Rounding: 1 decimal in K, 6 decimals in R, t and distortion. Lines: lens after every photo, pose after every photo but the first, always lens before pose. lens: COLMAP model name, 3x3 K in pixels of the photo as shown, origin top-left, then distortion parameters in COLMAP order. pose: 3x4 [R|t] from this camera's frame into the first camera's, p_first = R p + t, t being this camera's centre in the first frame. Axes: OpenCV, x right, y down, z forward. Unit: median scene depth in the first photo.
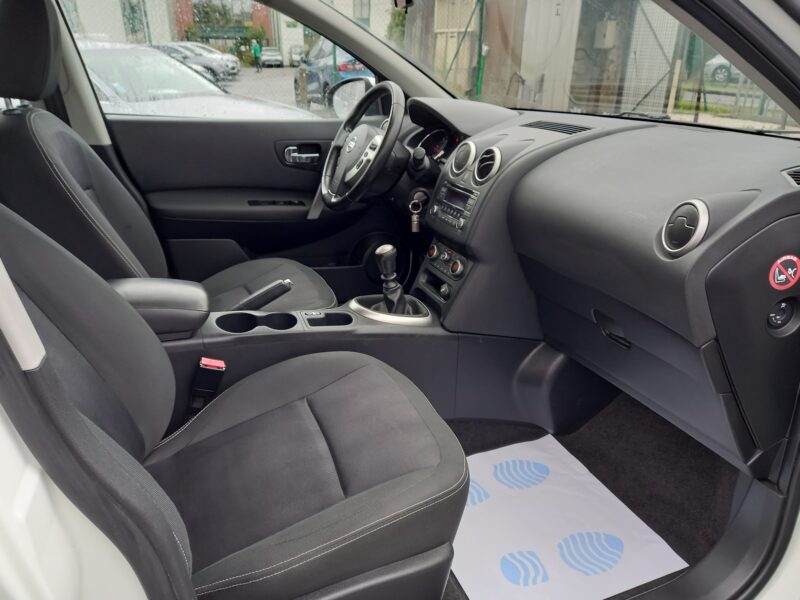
lens RADIAL K [[576.6, 0, 408.2], [0, 576.6, 310.1], [0, 0, 1]] dist [0.074185, -0.050327]
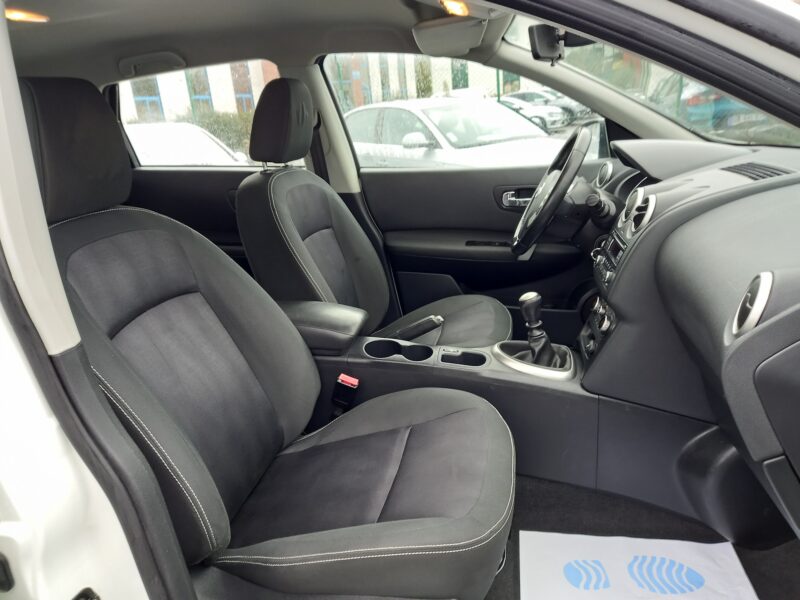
lens RADIAL K [[576.6, 0, 408.2], [0, 576.6, 310.1], [0, 0, 1]] dist [0.074185, -0.050327]
pose [[0.847017, 0.104204, -0.521252, 0.293862], [-0.134192, 0.990754, -0.019996, -0.033584], [0.514349, 0.086885, 0.853168, 0.049708]]
